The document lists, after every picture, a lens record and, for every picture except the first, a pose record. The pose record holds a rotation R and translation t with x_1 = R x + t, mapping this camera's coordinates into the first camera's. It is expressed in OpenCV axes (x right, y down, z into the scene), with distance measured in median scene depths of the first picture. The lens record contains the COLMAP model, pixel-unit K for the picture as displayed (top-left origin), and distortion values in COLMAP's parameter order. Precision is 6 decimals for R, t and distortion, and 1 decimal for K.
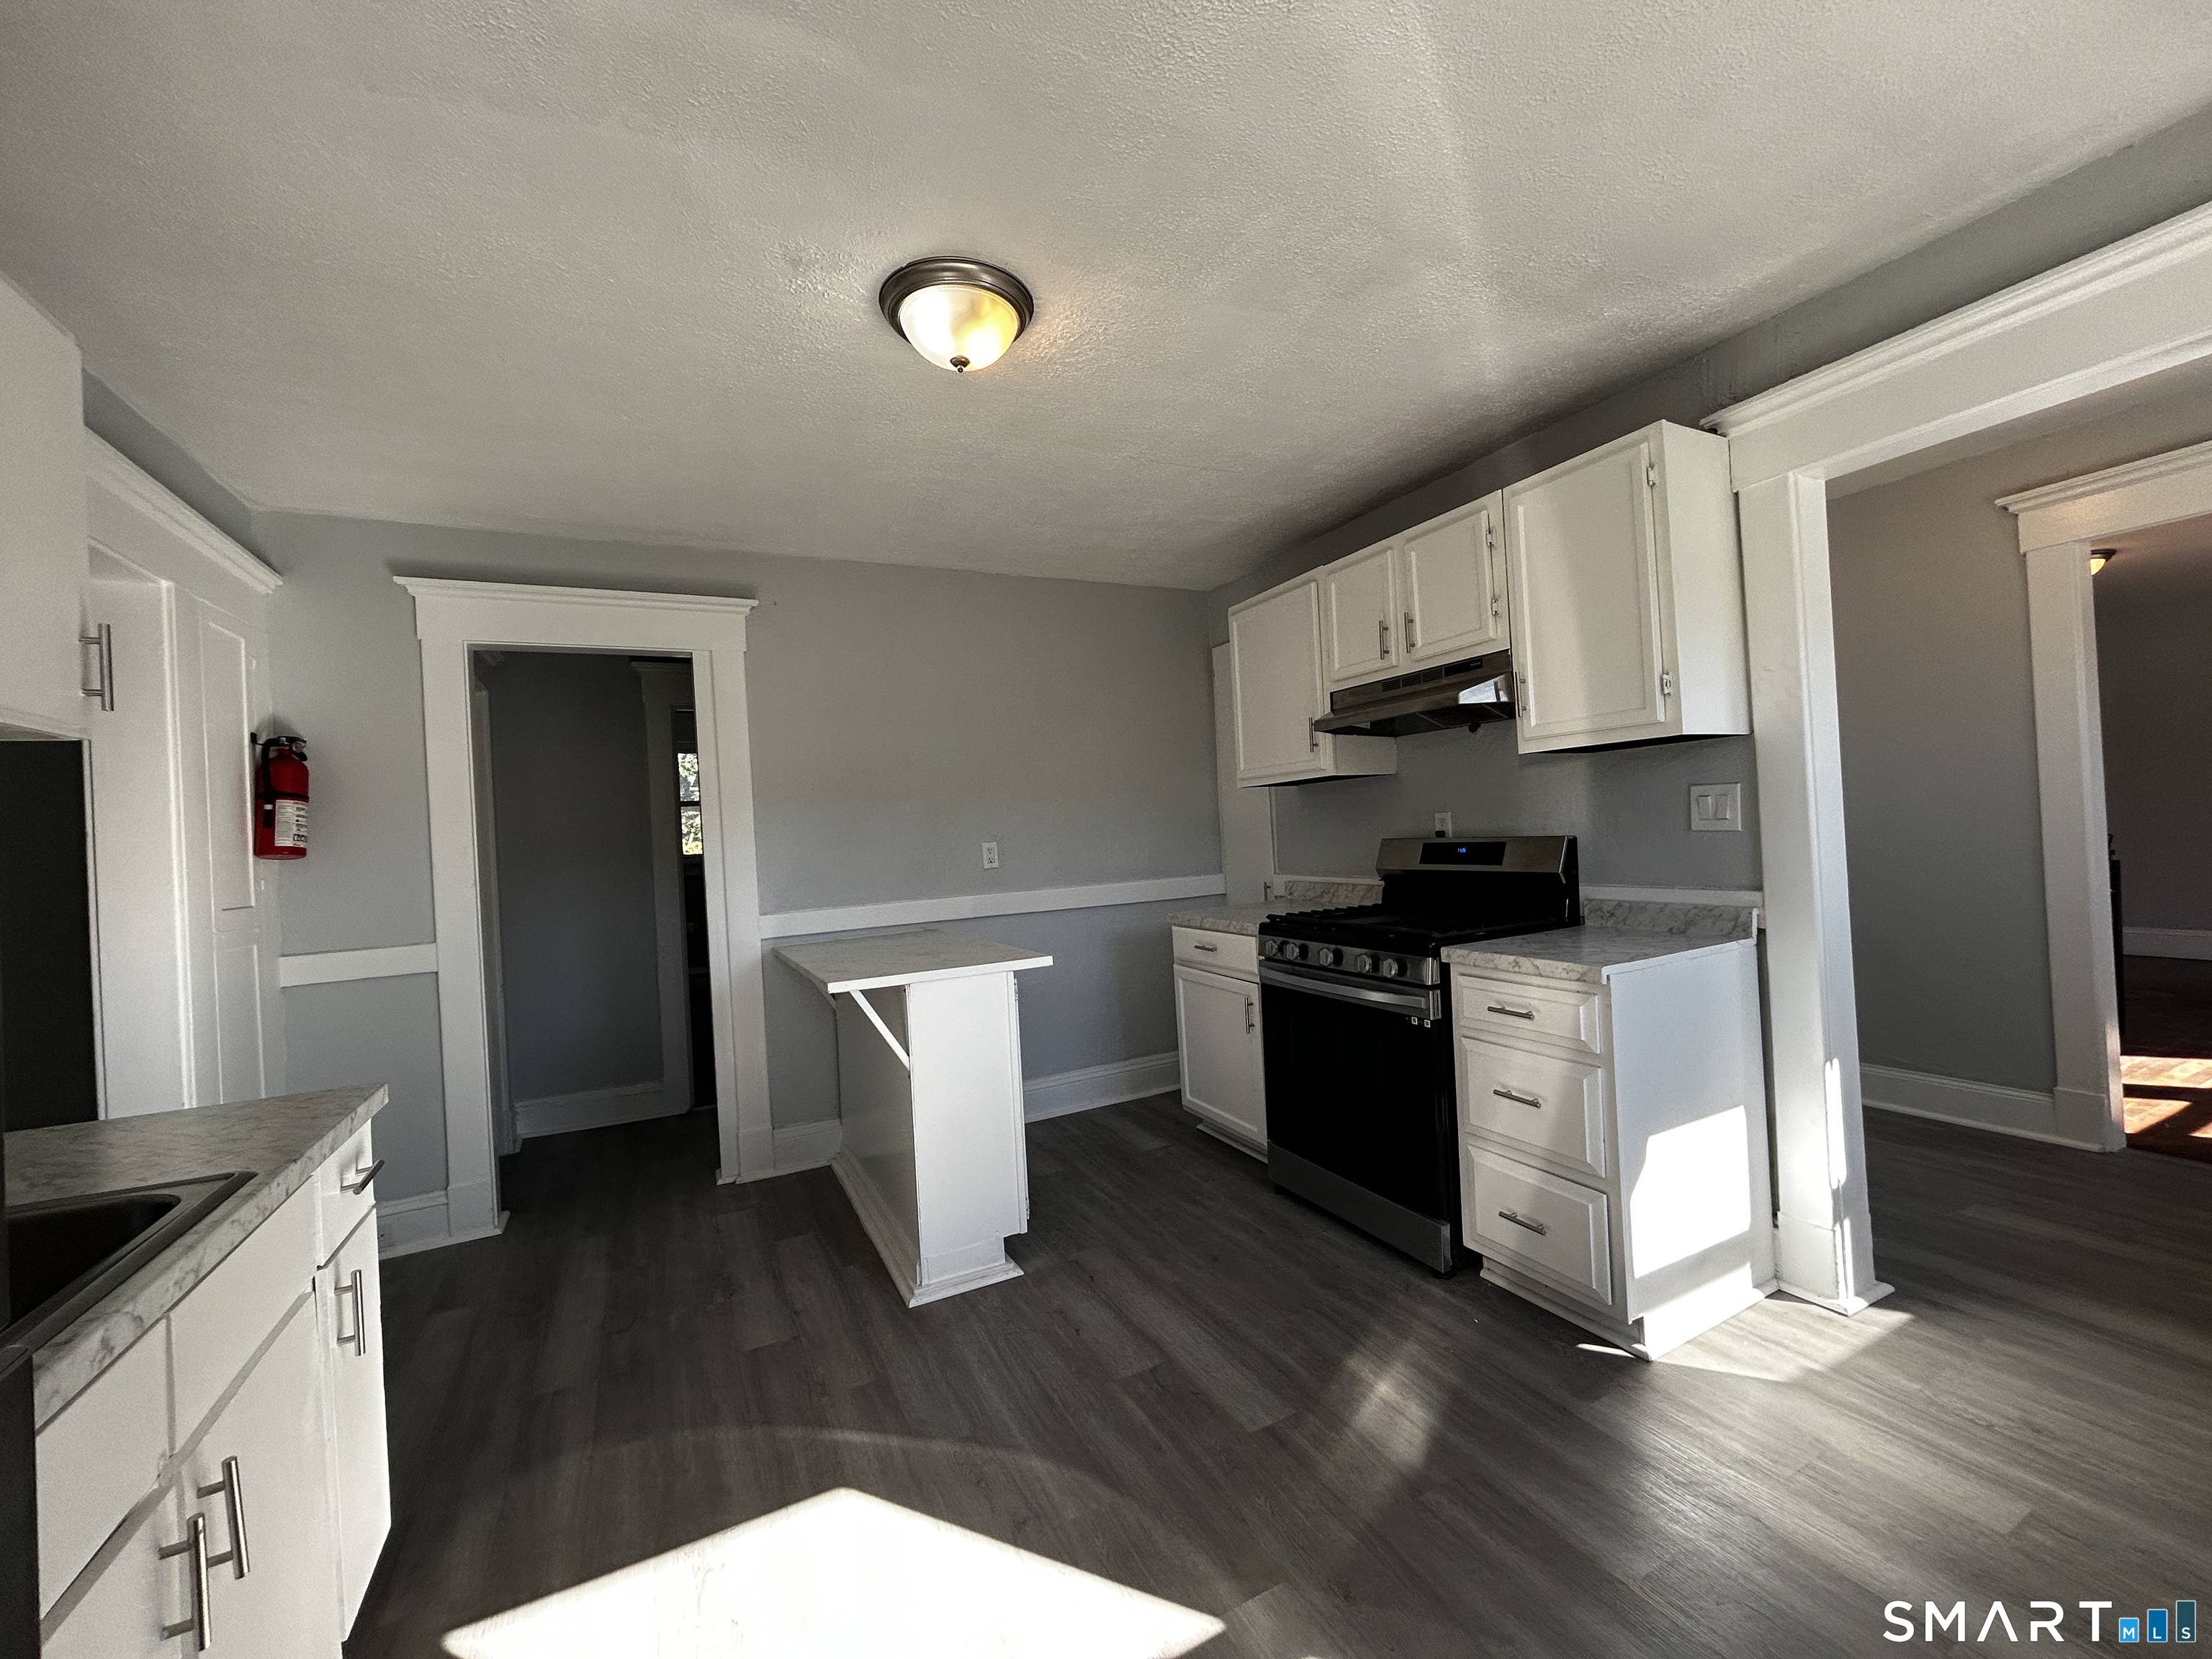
lens RADIAL K [[889.0, 0, 1105.3], [0, 889.0, 828.0], [0, 0, 1]] dist [-0.002483, 0.000597]
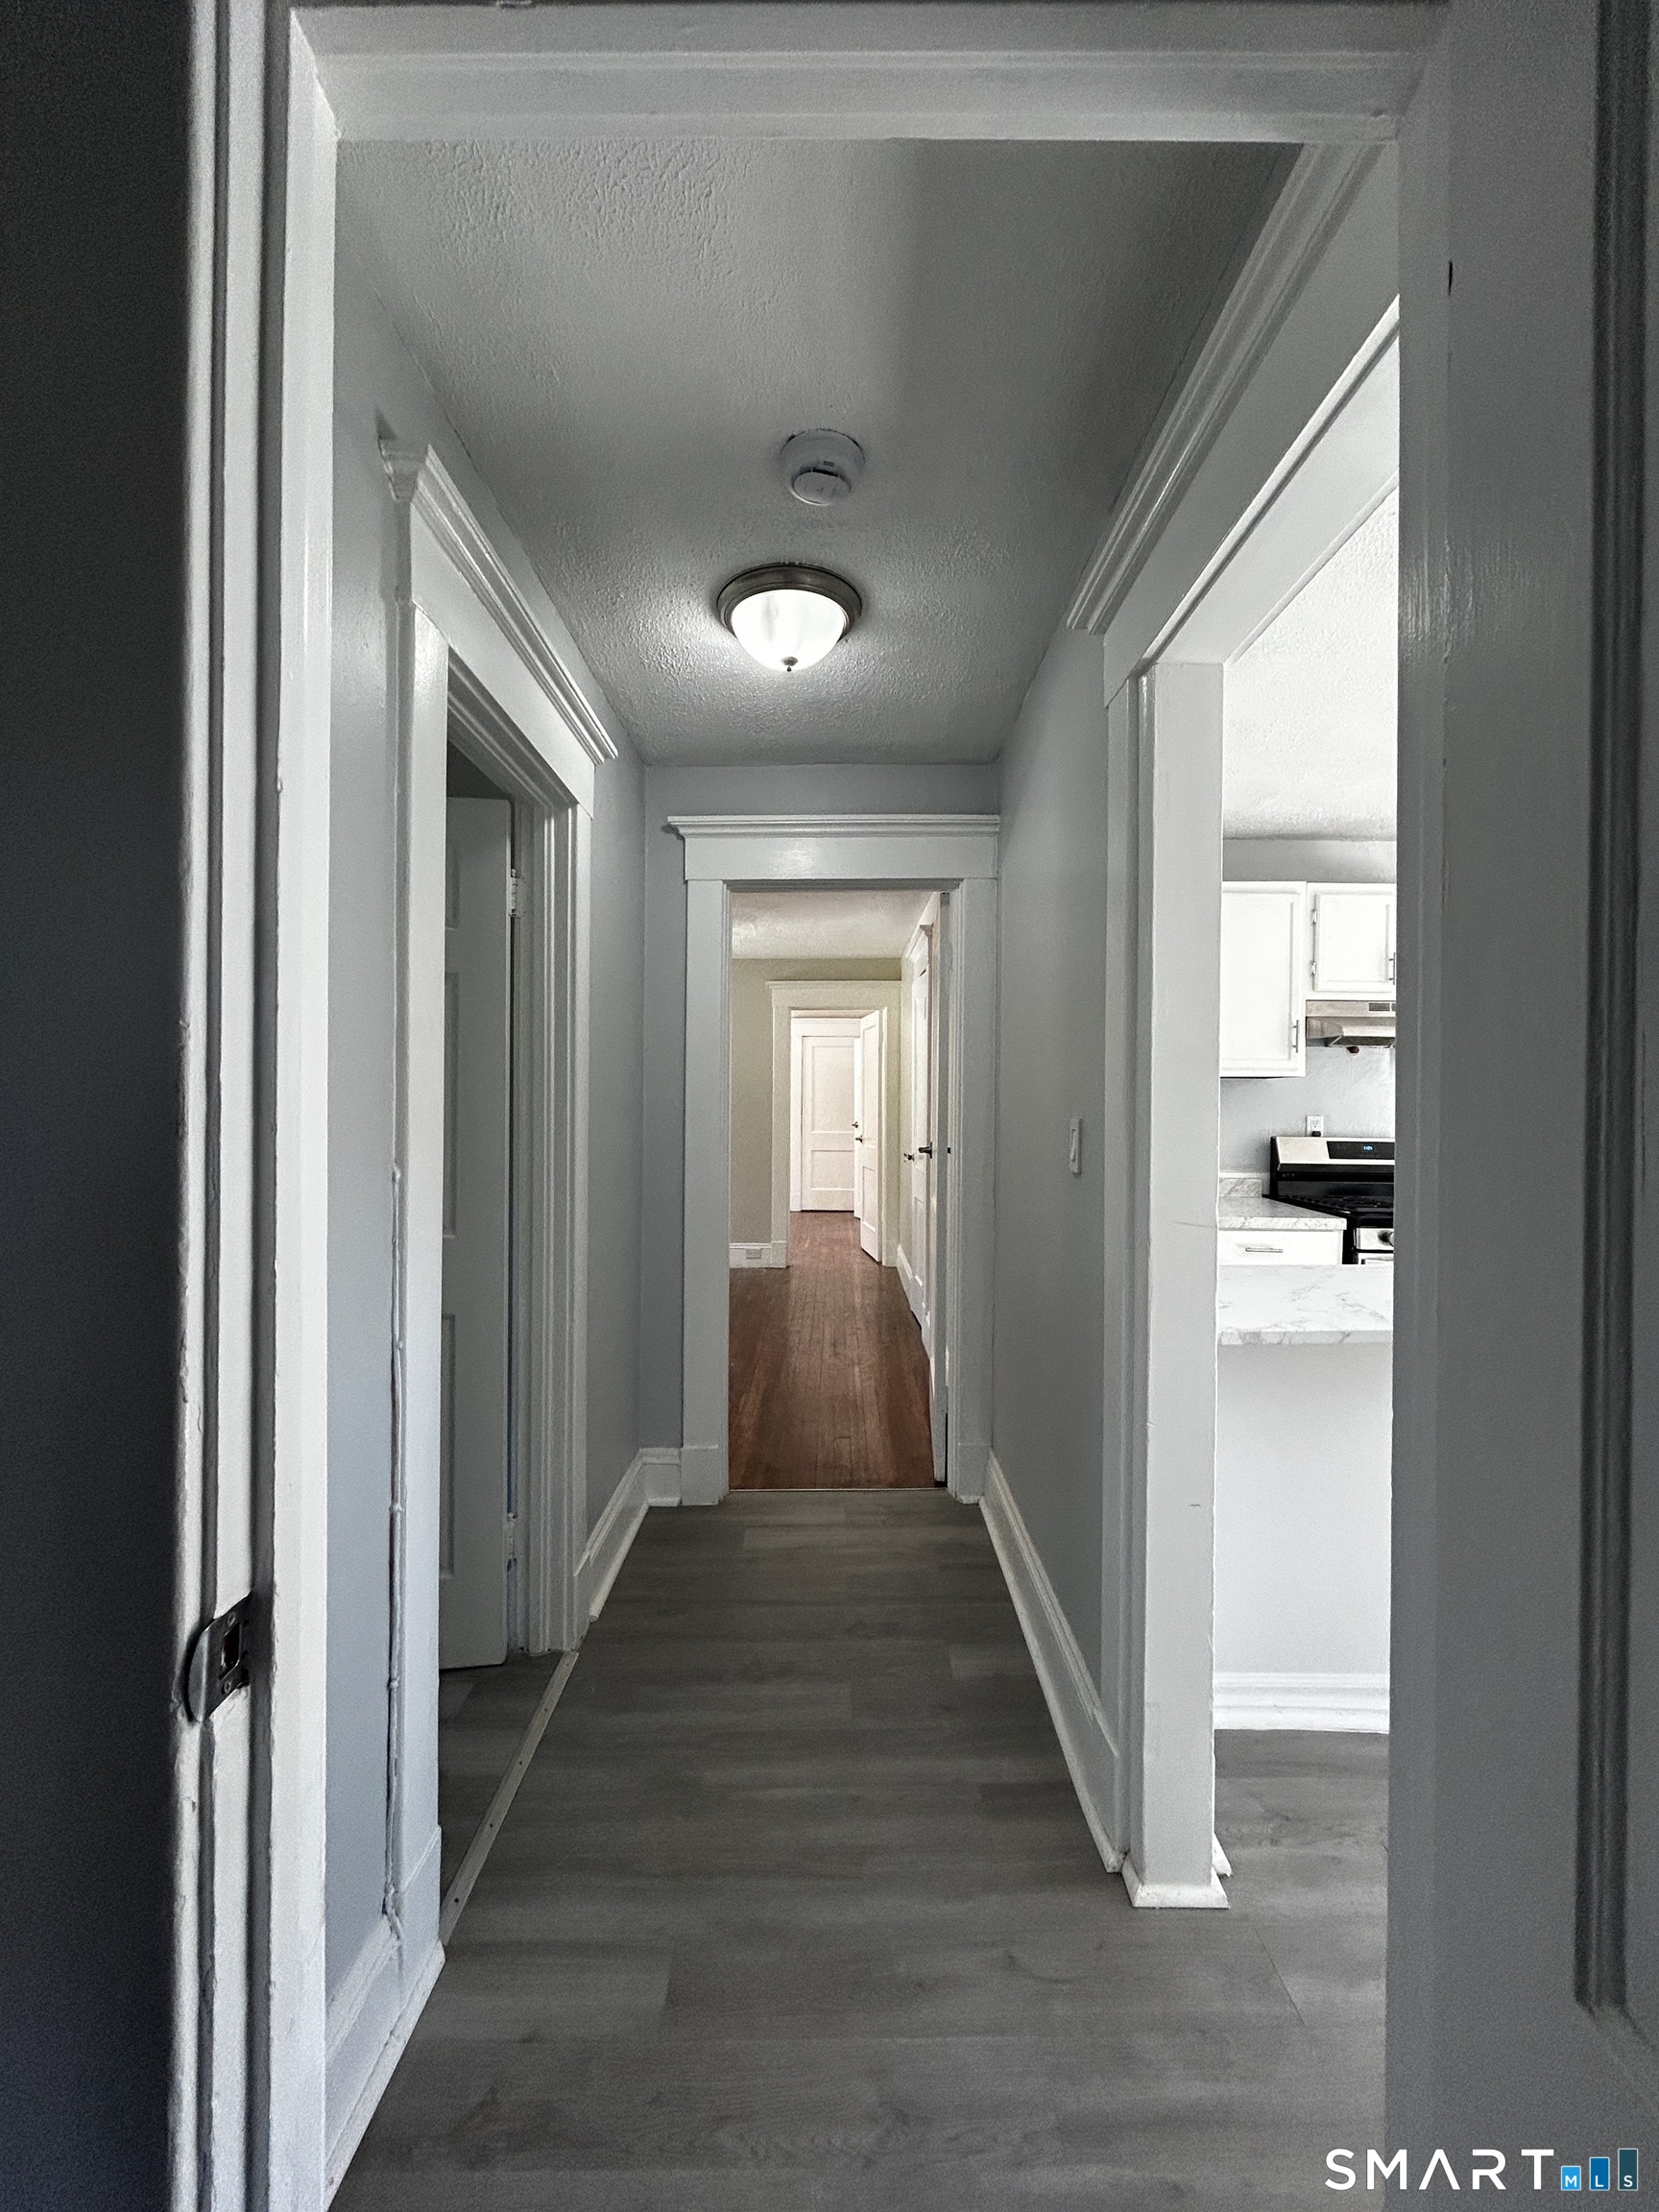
lens RADIAL K [[889.0, 0, 829.5], [0, 889.0, 1106.0], [0, 0, 1]] dist [-0.002483, 0.000597]
pose [[0.458088, 0.054402, 0.887241, -1.184117], [-0.036191, 0.998439, -0.042535, 0.052539], [-0.888170, -0.012626, 0.459342, 1.251204]]
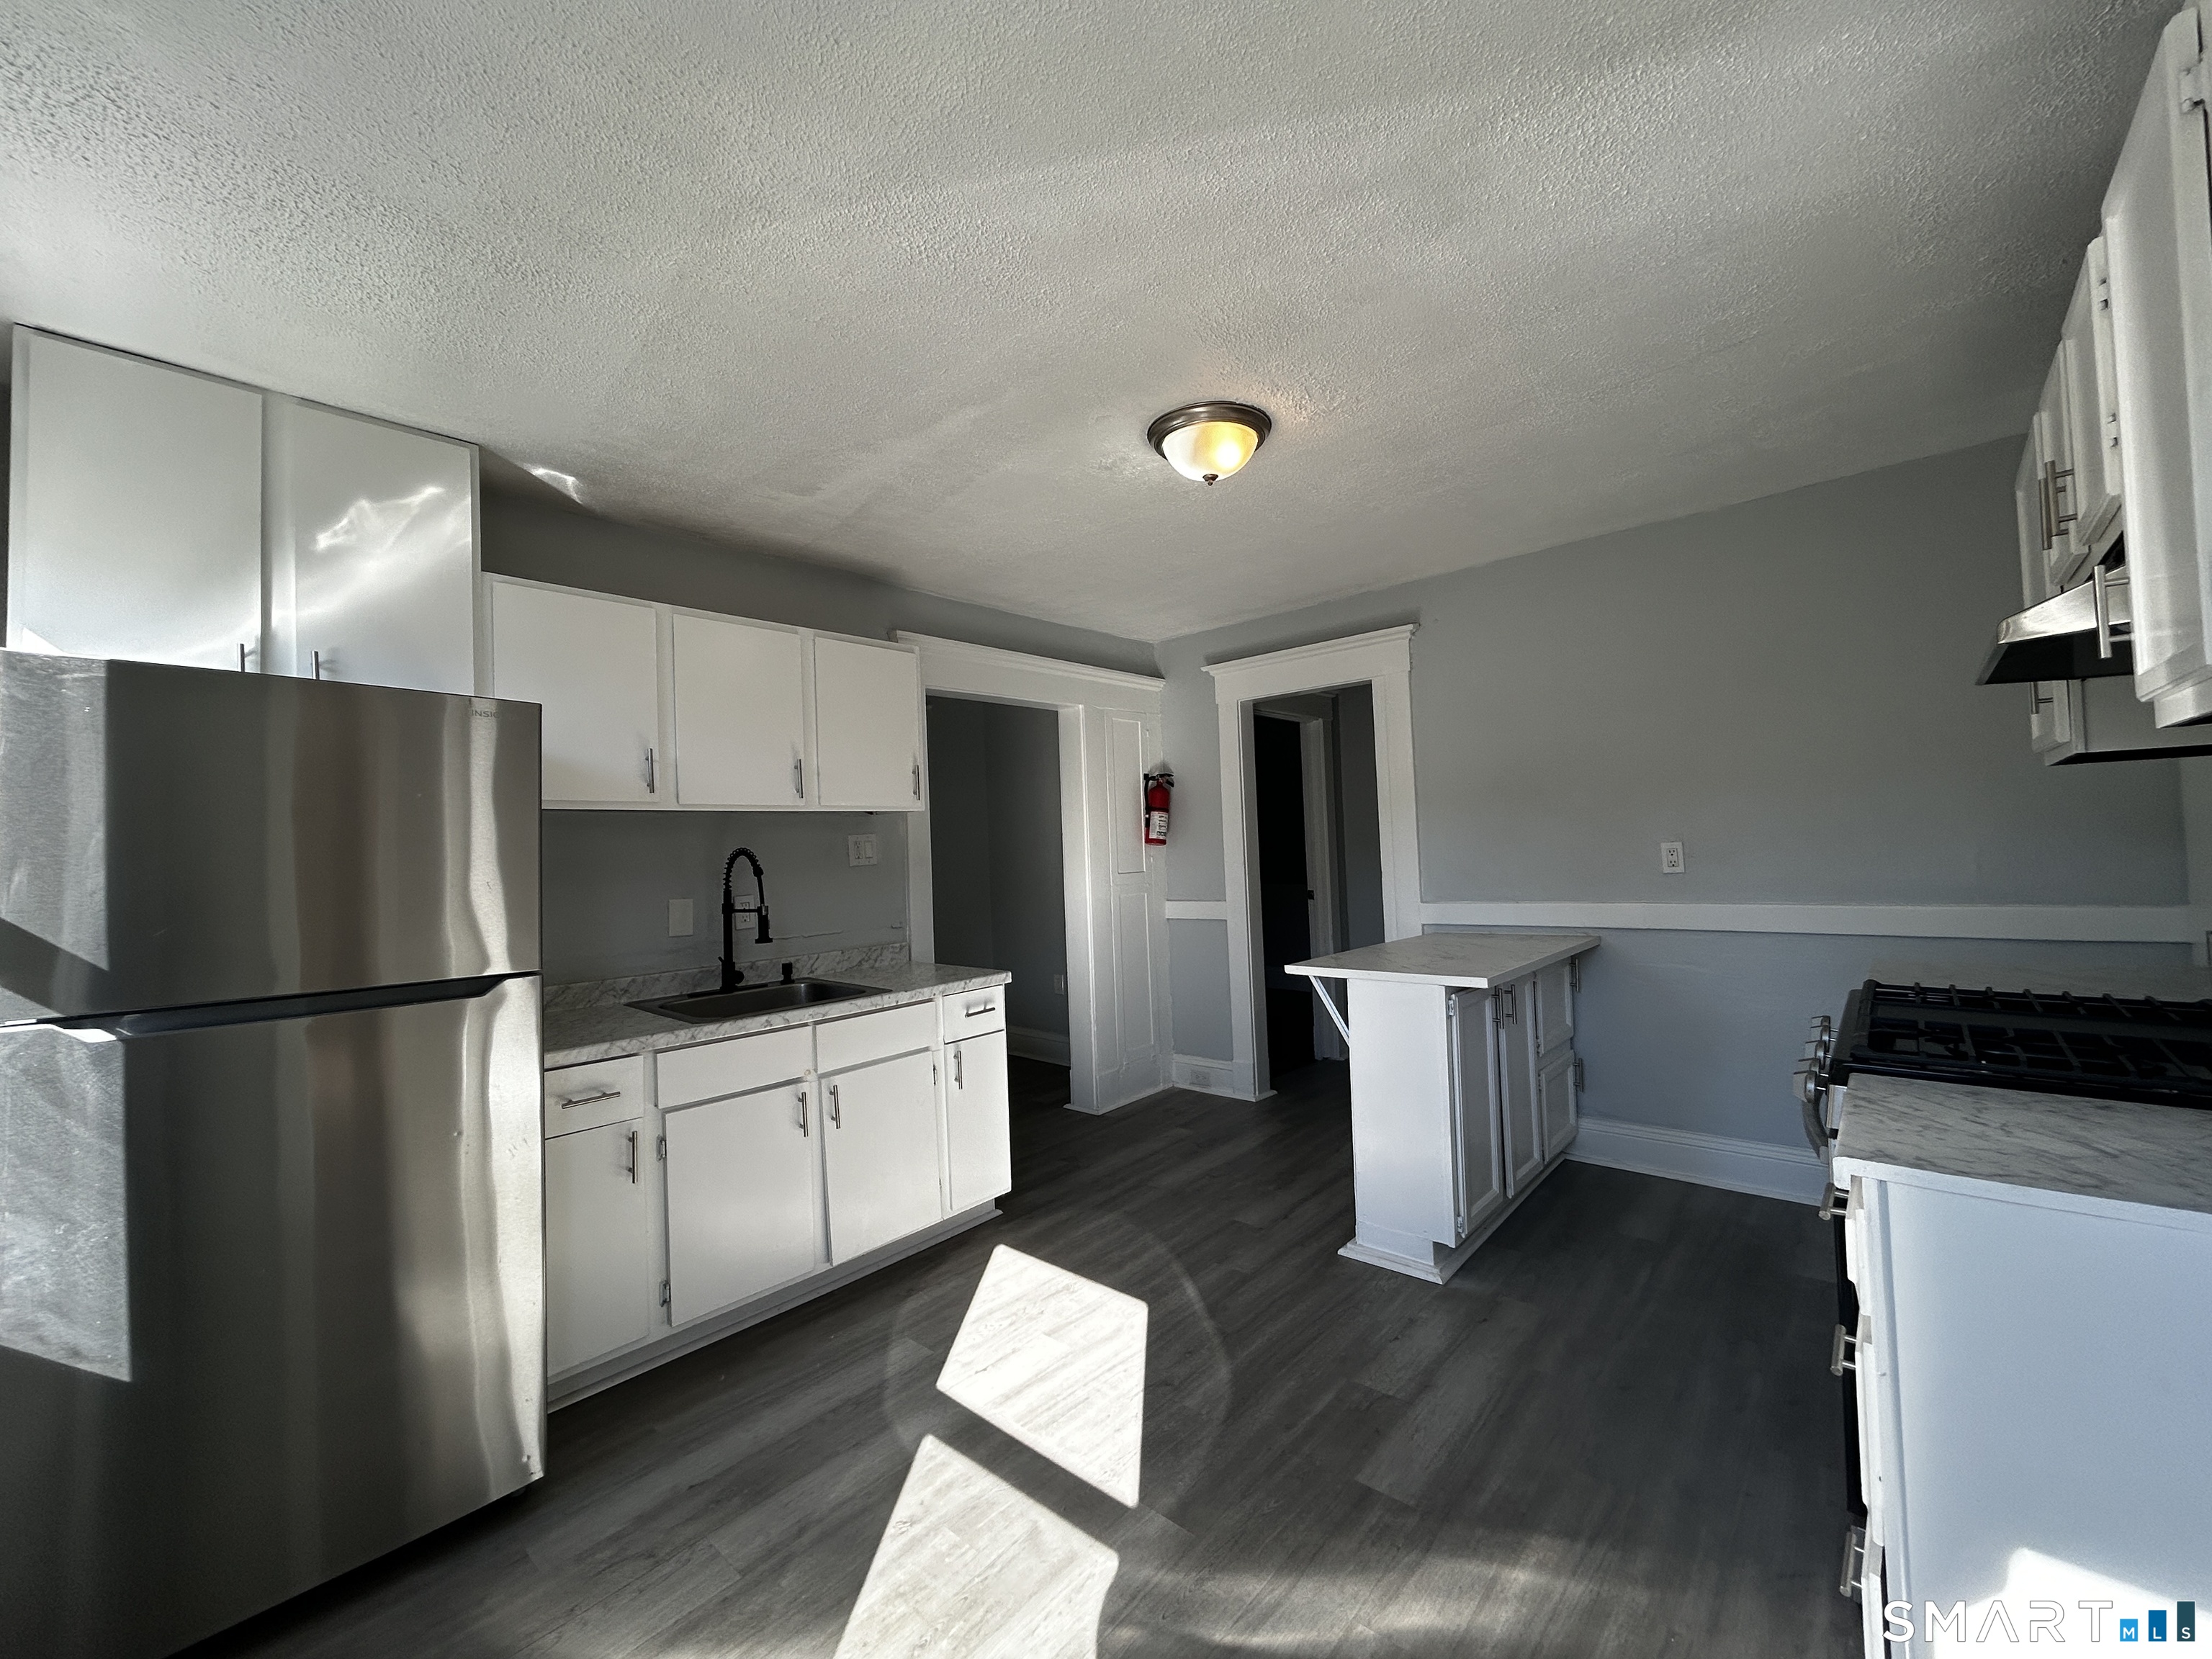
lens RADIAL K [[883.8, 0, 1106.0], [0, 883.8, 825.2], [0, 0, 1]] dist [-0.000294, 0.000309]
pose [[0.365097, 0.015933, -0.930833, 0.680364], [0.029883, 0.999138, 0.028823, -0.060055], [0.930490, -0.038339, 0.364306, 0.289199]]
